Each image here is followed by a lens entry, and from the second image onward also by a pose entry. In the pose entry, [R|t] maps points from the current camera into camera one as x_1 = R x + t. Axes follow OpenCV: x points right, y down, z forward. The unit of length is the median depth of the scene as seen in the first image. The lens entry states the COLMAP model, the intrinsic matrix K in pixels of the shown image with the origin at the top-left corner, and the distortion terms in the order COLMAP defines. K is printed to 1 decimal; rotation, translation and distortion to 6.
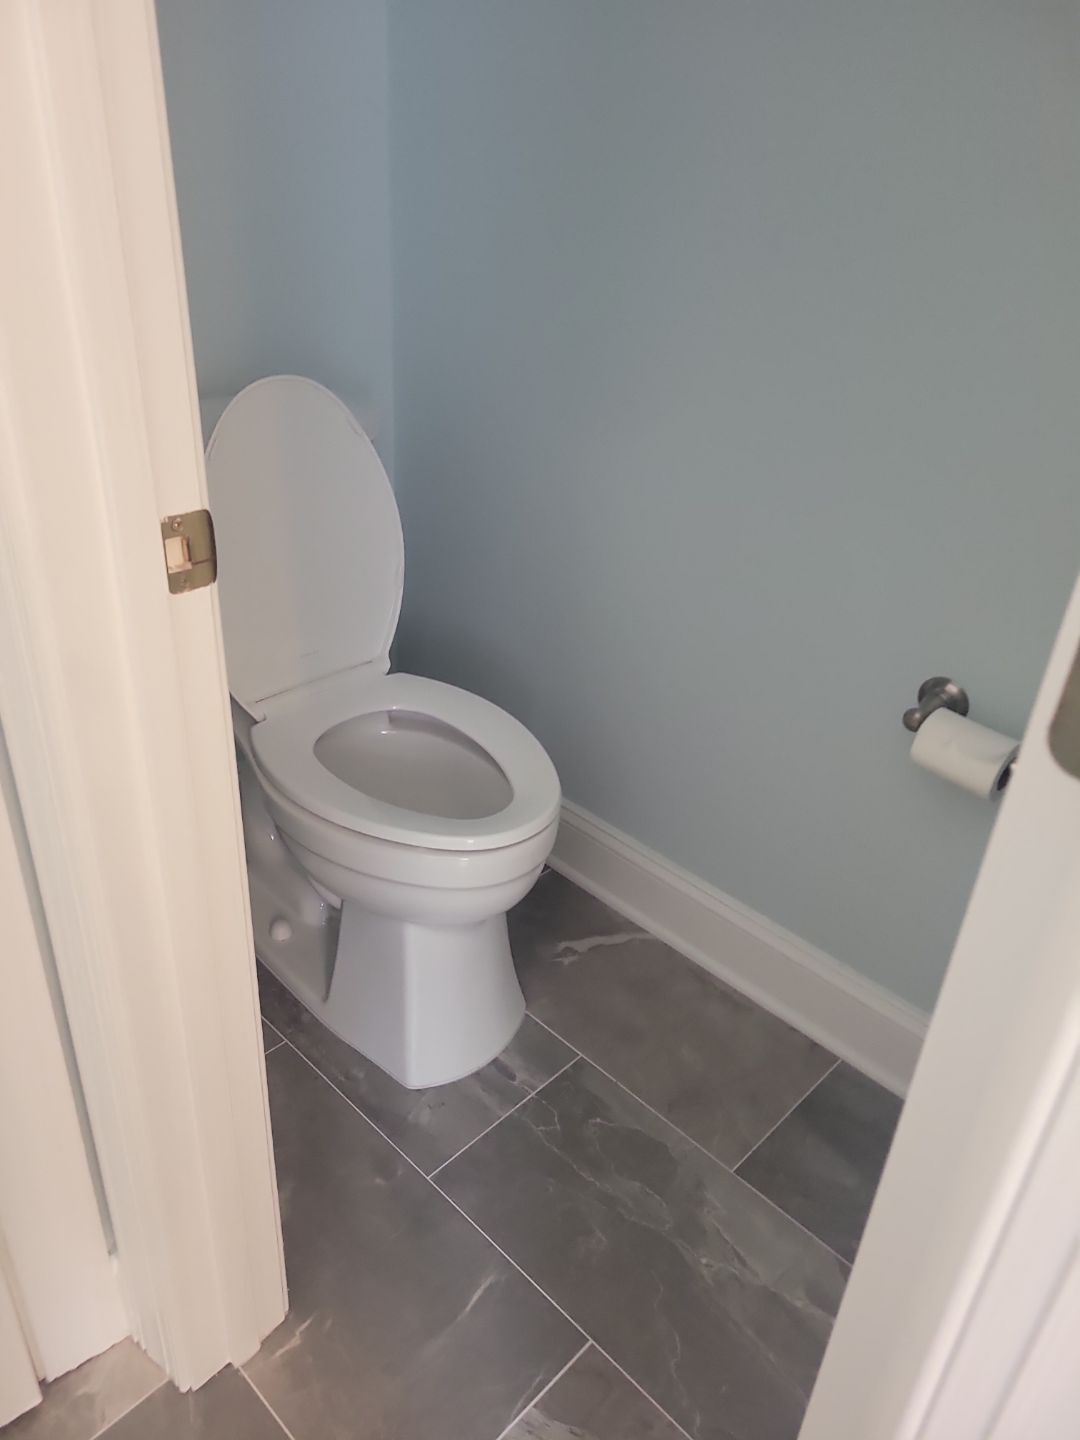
lens RADIAL K [[1079.3, 0, 541.9], [0, 1079.3, 721.3], [0, 0, 1]] dist [0.064158, -0.043576]
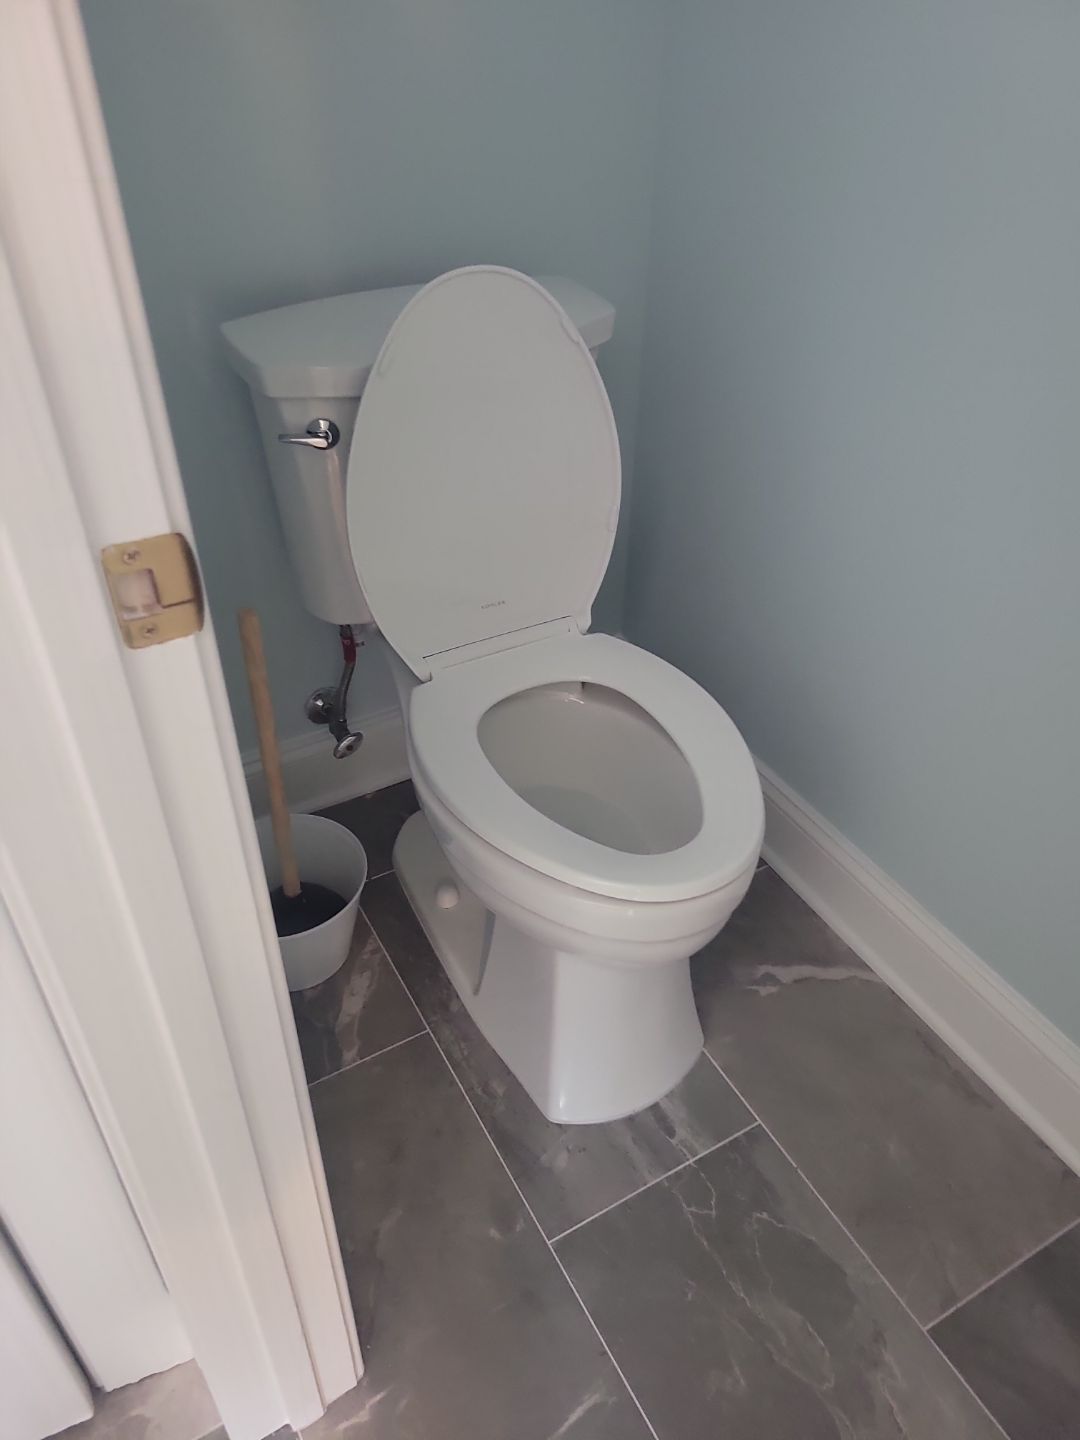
lens RADIAL K [[1079.3, 0, 548.9], [0, 1079.3, 710.4], [0, 0, 1]] dist [0.064158, -0.043576]
pose [[0.959795, 0.138499, -0.244156, 0.044770], [-0.107984, 0.985043, 0.134278, -0.102411], [0.259101, -0.102514, 0.960394, 0.206766]]
